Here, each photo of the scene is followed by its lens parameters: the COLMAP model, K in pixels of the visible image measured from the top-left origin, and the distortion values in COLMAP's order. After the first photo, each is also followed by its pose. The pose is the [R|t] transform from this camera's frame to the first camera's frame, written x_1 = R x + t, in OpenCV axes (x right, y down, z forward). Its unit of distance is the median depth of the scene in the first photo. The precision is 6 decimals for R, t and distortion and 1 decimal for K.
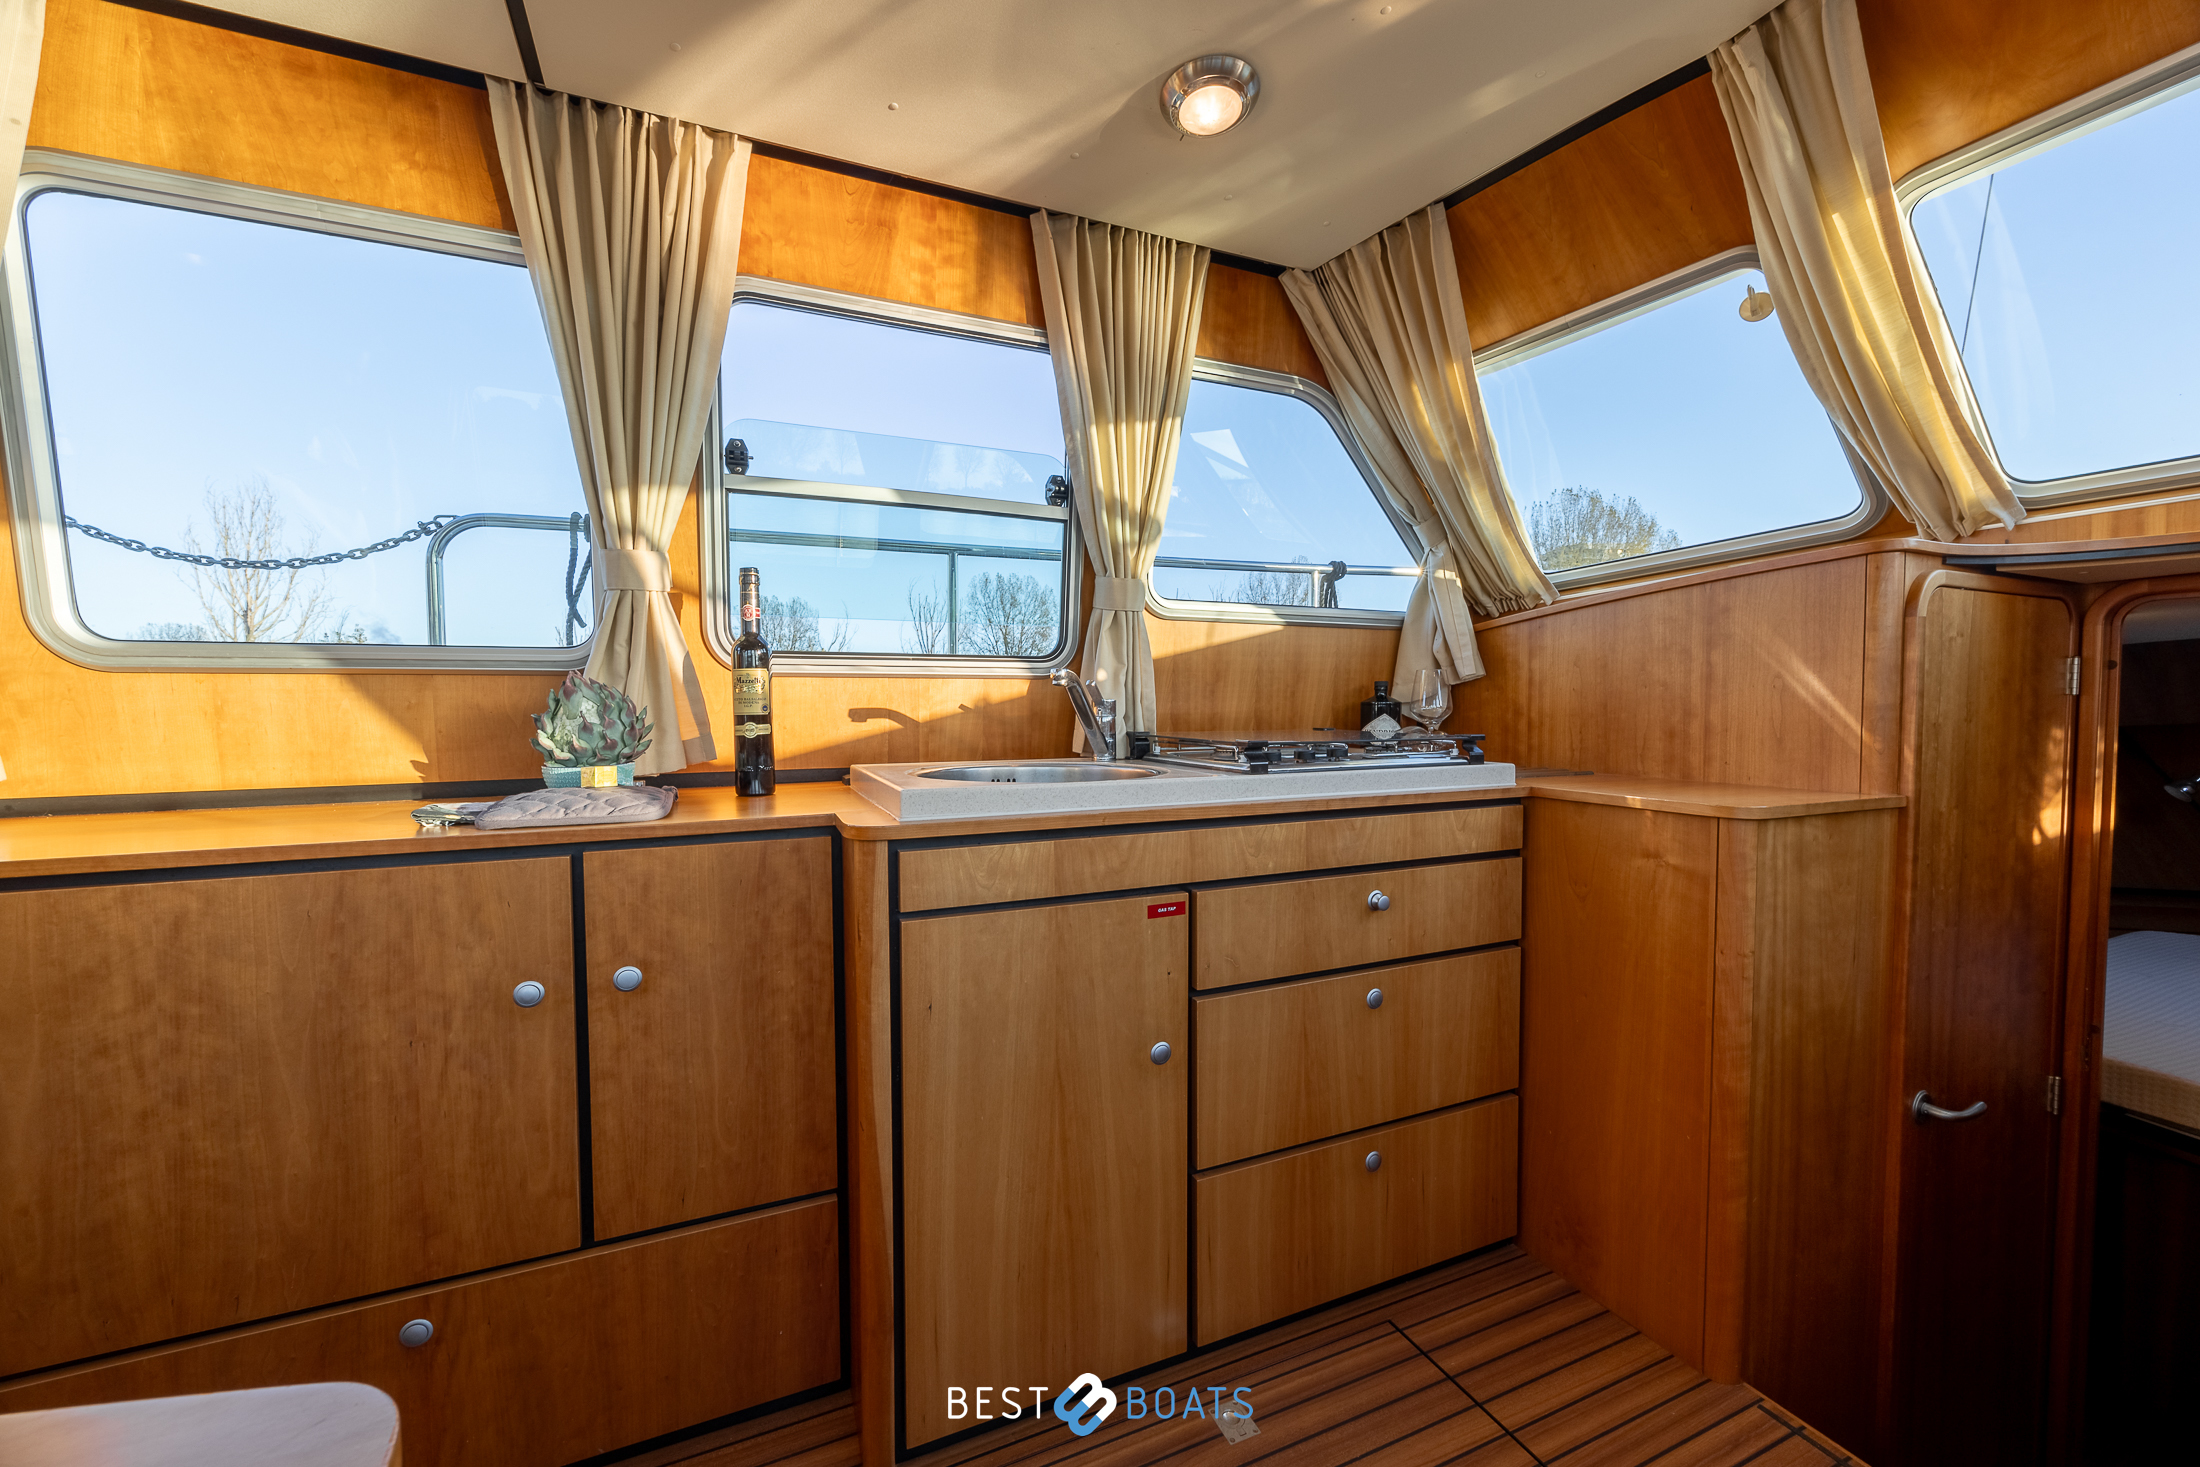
lens RADIAL K [[848.5, 0, 1111.6], [0, 848.5, 738.0], [0, 0, 1]] dist [-0.002133, -0.000666]
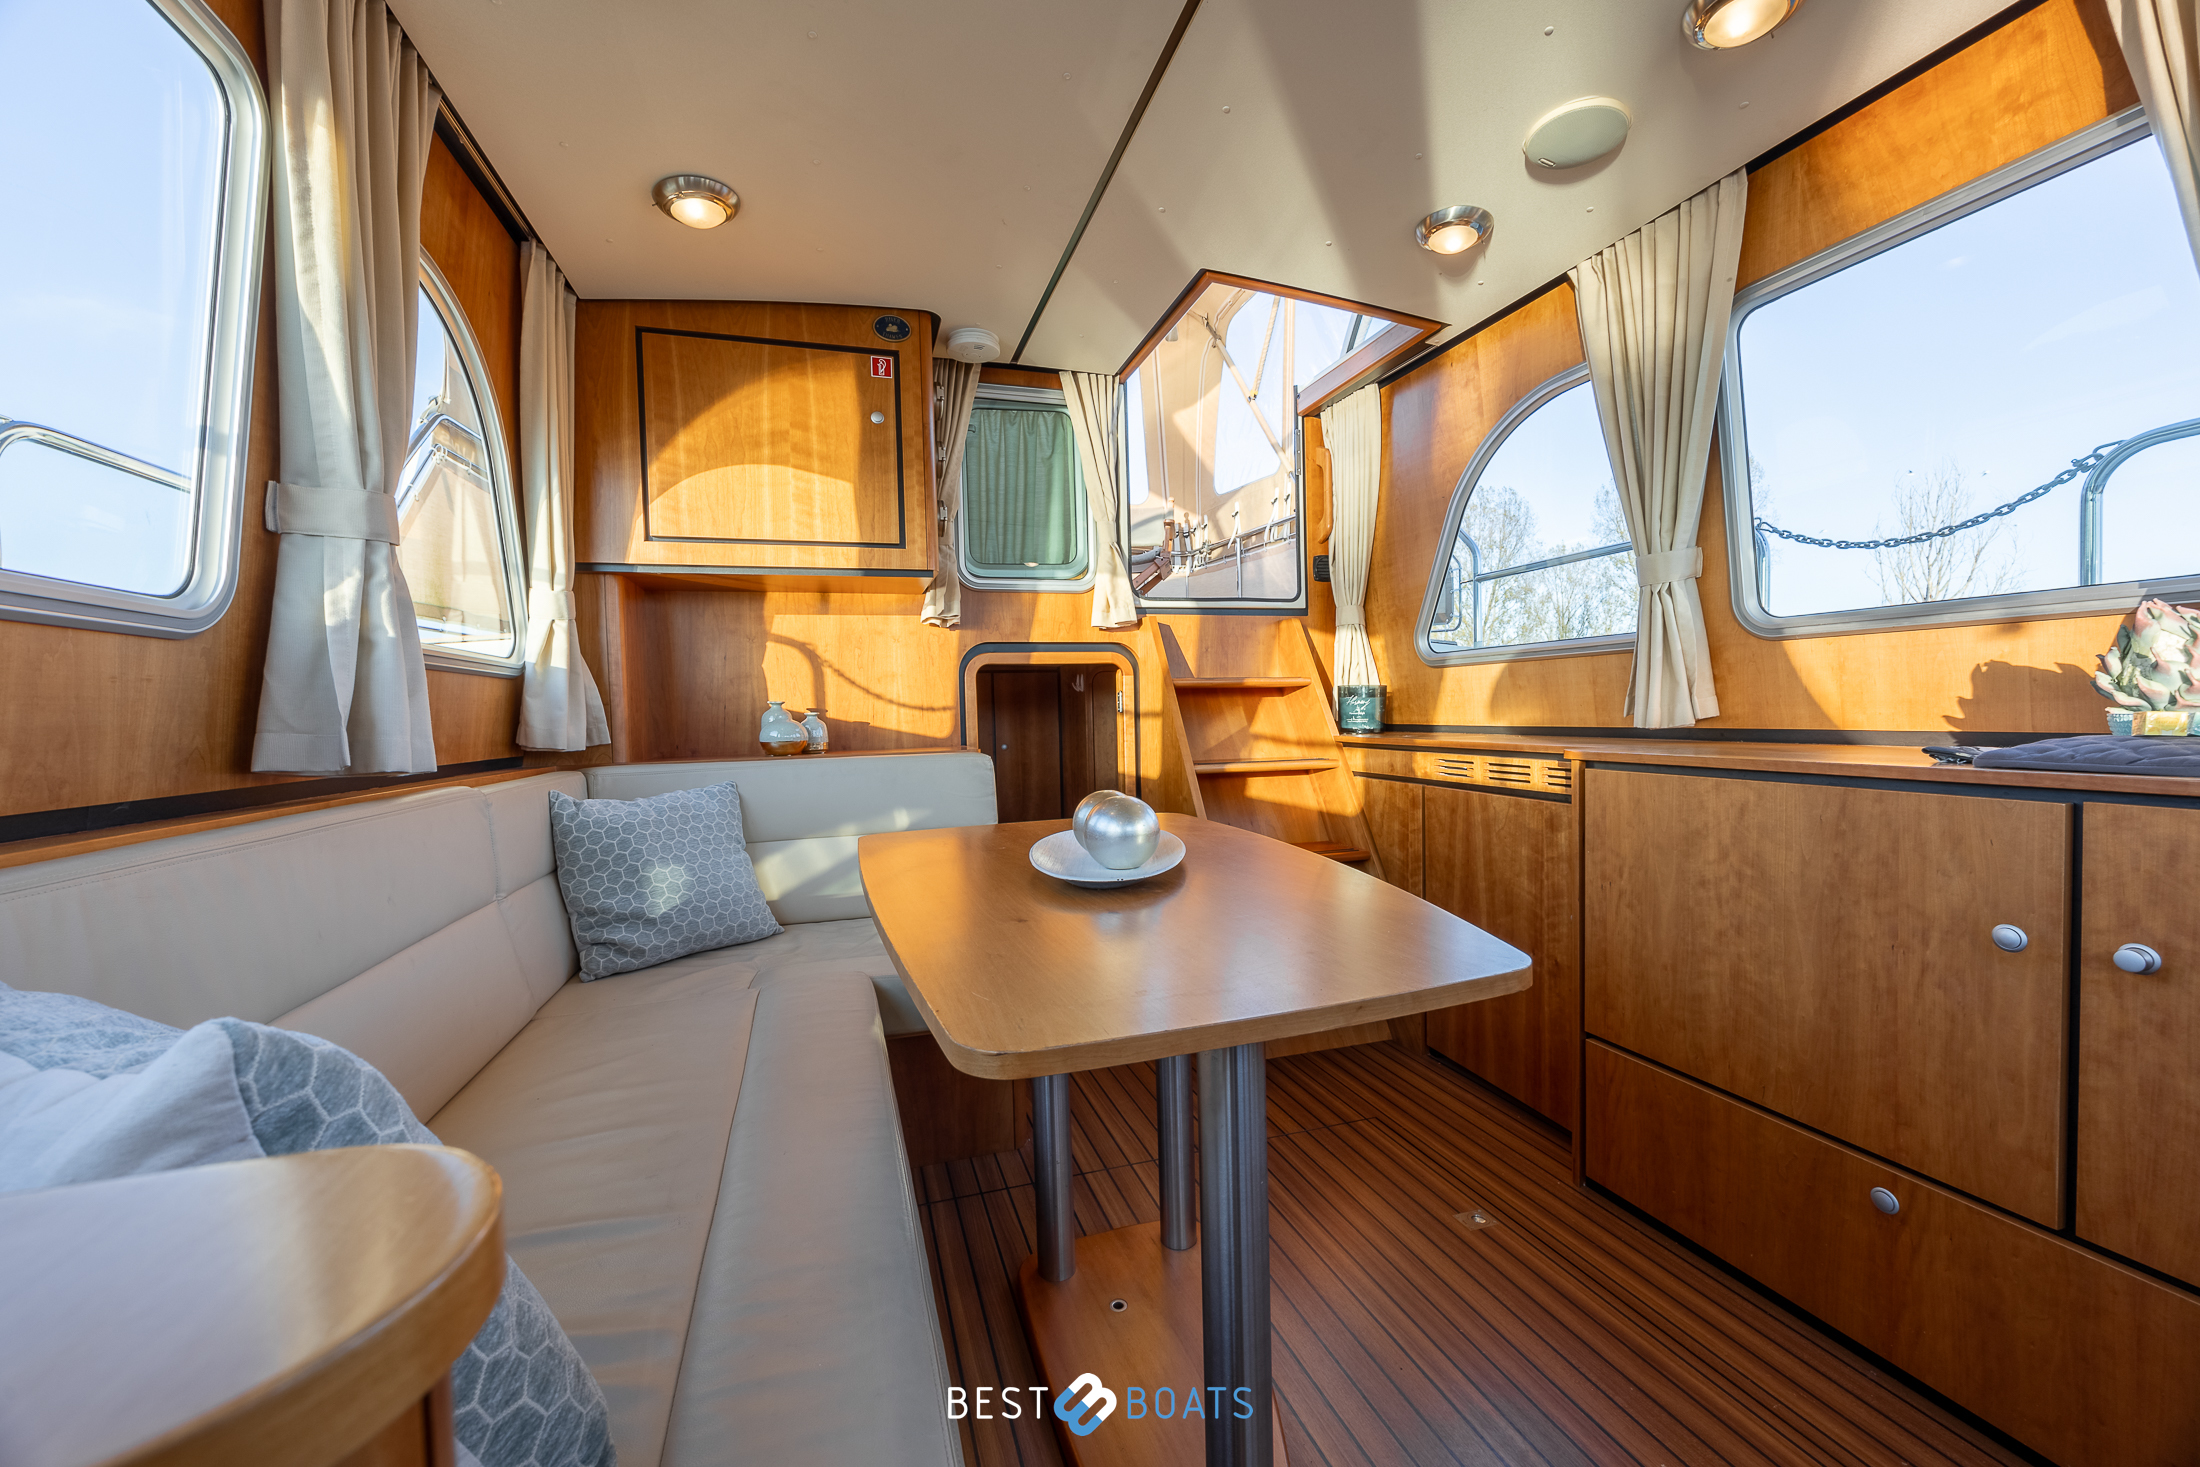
lens RADIAL K [[848.5, 0, 1111.6], [0, 848.5, 738.0], [0, 0, 1]] dist [-0.002133, -0.000666]
pose [[-0.103371, 0.042681, -0.993727, 0.382144], [-0.016050, 0.998877, 0.044572, 0.045151], [0.994513, 0.020557, -0.102570, 0.065830]]
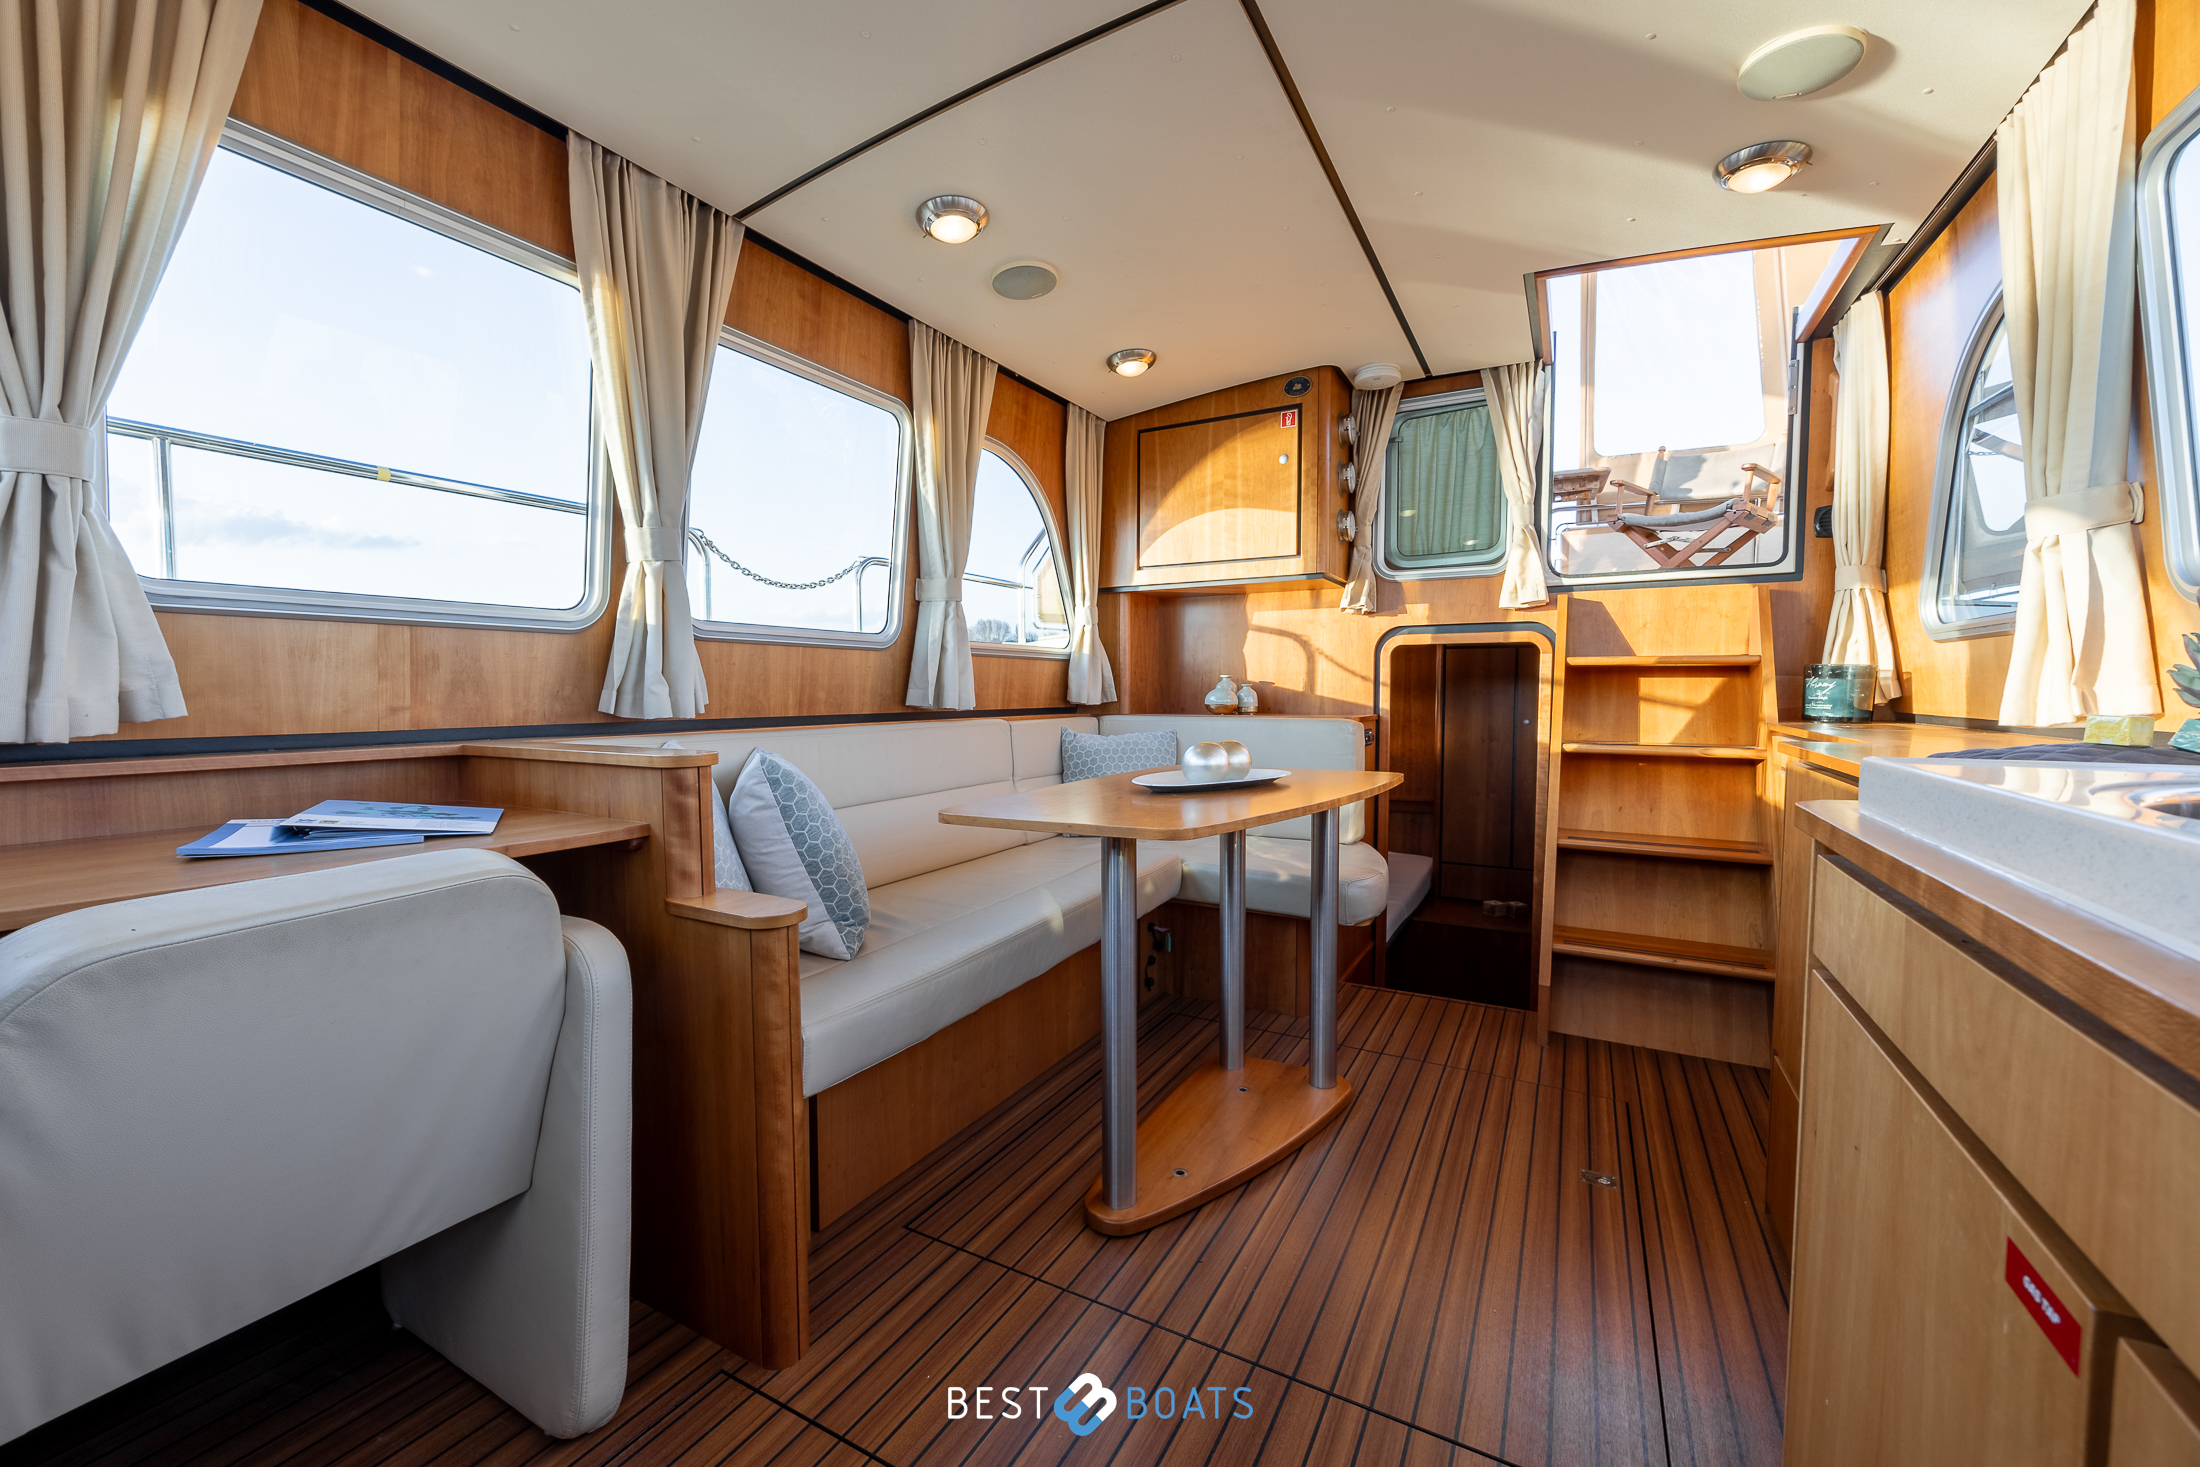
lens RADIAL K [[876.9, 0, 1107.7], [0, 876.9, 736.9], [0, 0, 1]] dist [-0.001112, -0.000114]
pose [[-0.788721, 0.042085, -0.613309, 0.519089], [-0.018792, 0.995537, 0.092481, 0.006820], [0.614464, 0.084467, -0.784410, 1.004740]]
